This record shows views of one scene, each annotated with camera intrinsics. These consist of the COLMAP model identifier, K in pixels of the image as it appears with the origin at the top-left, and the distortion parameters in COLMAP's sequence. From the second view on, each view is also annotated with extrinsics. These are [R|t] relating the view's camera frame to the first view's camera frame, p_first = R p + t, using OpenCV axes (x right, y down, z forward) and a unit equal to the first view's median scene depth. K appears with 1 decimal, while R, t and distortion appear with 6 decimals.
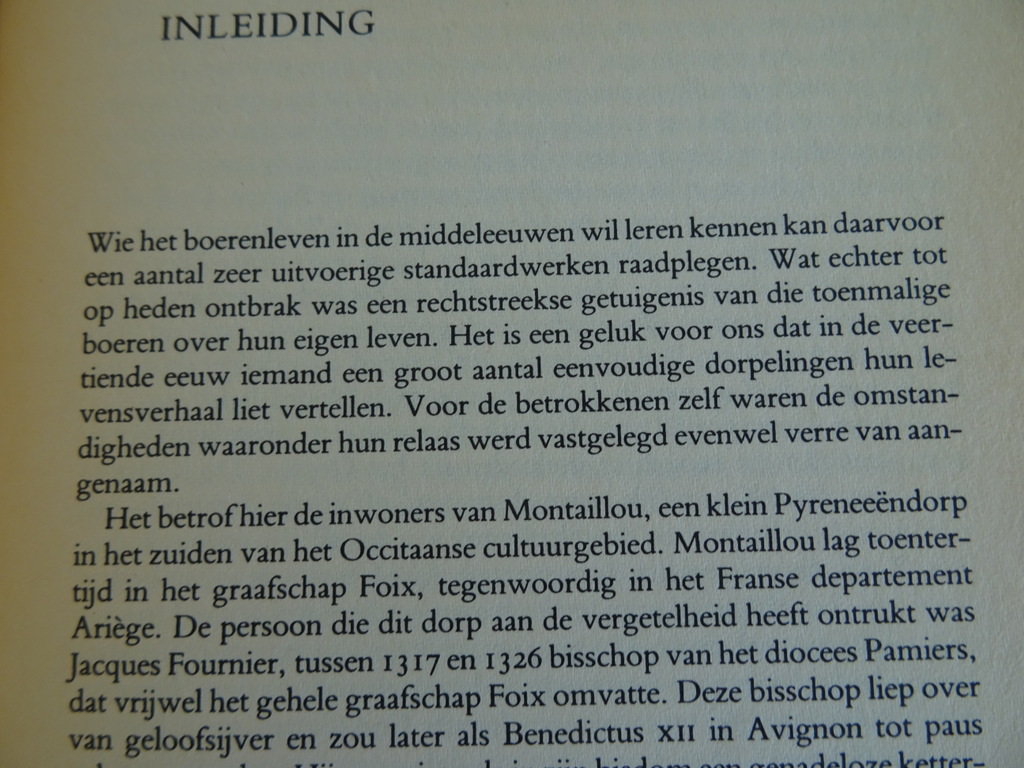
lens RADIAL K [[802.2, 0, 520.2], [0, 802.2, 389.7], [0, 0, 1]] dist [0.004096, -0.031974]
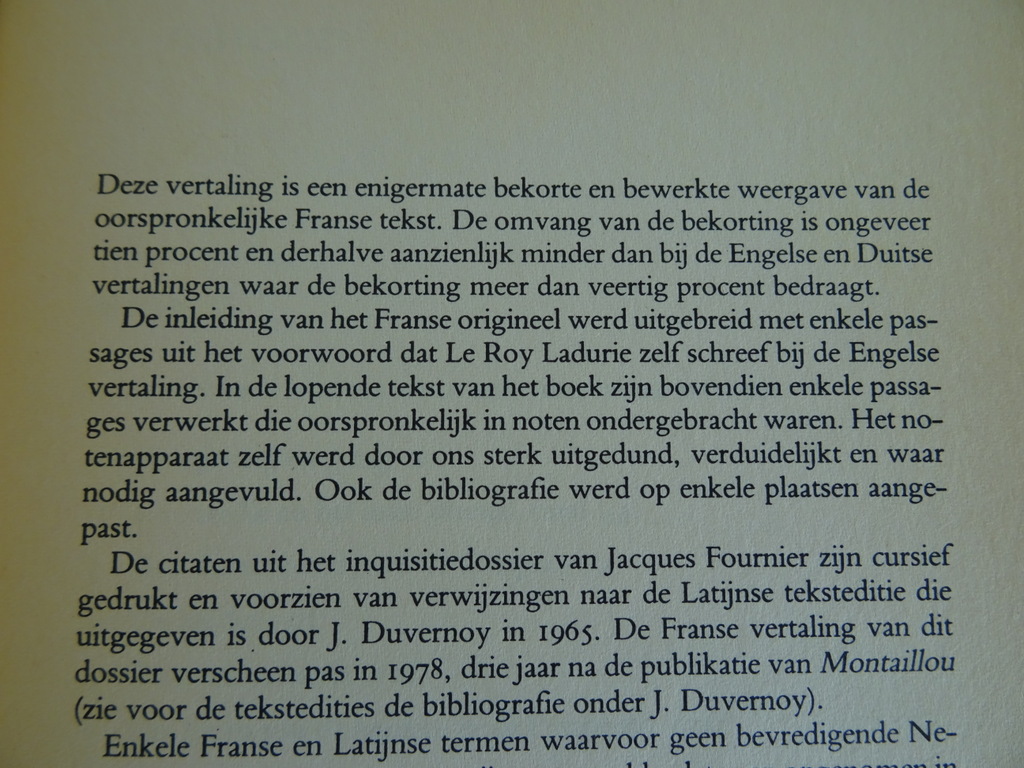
lens RADIAL K [[783.6, 0, 513.9], [0, 783.6, 424.6], [0, 0, 1]] dist [0.023453, -0.051418]
pose [[0.998792, 0.019480, 0.045106, -0.106040], [-0.020471, 0.999557, 0.021616, 0.002427], [-0.044665, -0.022513, 0.998748, 0.000927]]
